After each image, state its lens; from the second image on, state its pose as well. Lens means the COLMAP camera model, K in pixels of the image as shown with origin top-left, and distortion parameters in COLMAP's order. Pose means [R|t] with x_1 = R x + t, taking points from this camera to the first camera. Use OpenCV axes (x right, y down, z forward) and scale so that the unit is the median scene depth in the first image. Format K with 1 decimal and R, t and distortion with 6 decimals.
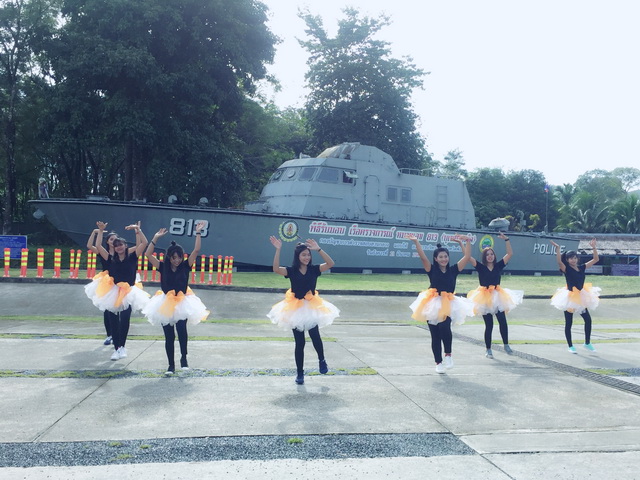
lens RADIAL K [[667.8, 0, 320.5], [0, 667.8, 258.2], [0, 0, 1]] dist [0.013404, 0.017806]
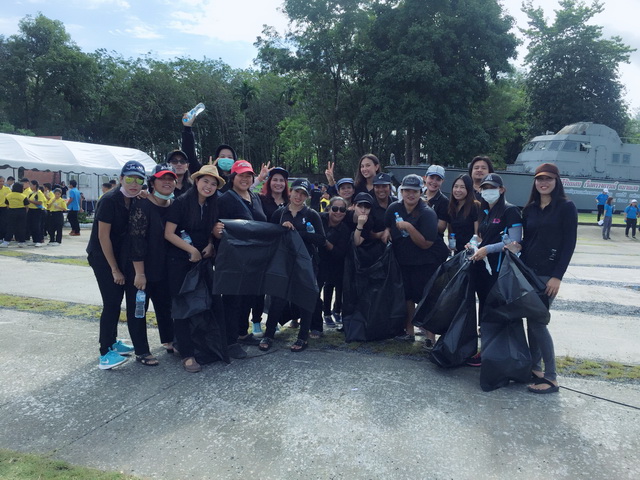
lens RADIAL K [[545.7, 0, 317.1], [0, 545.7, 239.7], [0, 0, 1]] dist [0.086799, -0.135087]
pose [[0.948095, 0.039494, -0.315525, -0.100888], [-0.015877, 0.996899, 0.077076, -0.003163], [0.317591, -0.068066, 0.945782, -0.281769]]
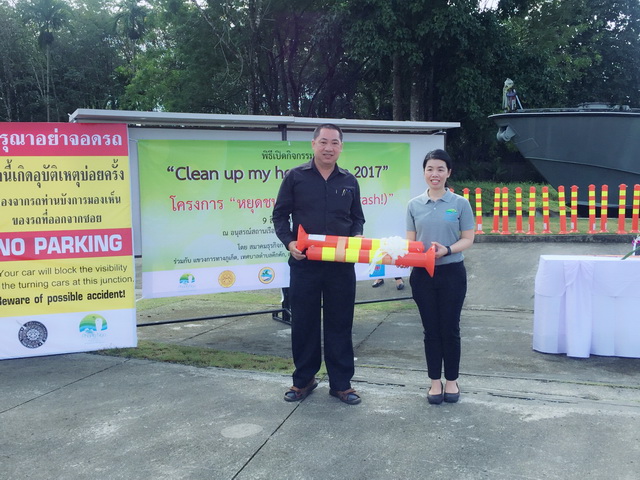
lens RADIAL K [[697.0, 0, 310.1], [0, 697.0, 240.2], [0, 0, 1]] dist [0.071240, -0.124865]
pose [[0.996536, -0.016892, -0.081429, -0.386142], [0.021836, 0.997946, 0.060216, -0.005139], [0.080244, -0.061786, 0.994858, 0.198163]]
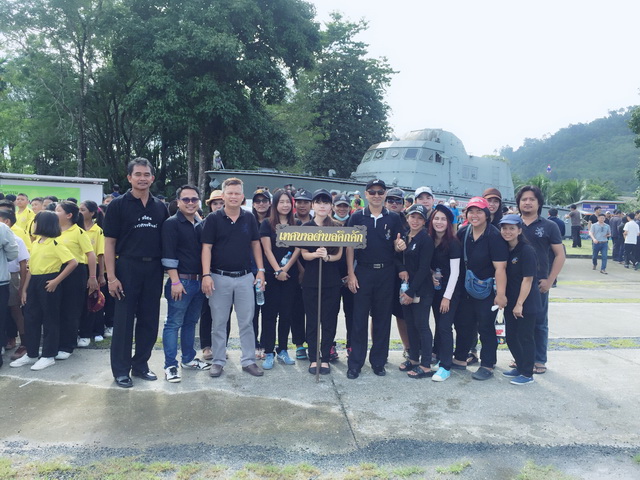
lens RADIAL K [[548.1, 0, 317.1], [0, 548.1, 237.3], [0, 0, 1]] dist [0.086848, -0.132862]
pose [[0.984874, 0.003404, 0.173239, -0.283491], [-0.007728, 0.999675, 0.024291, -0.001044], [-0.173100, -0.025262, 0.984580, 0.057300]]
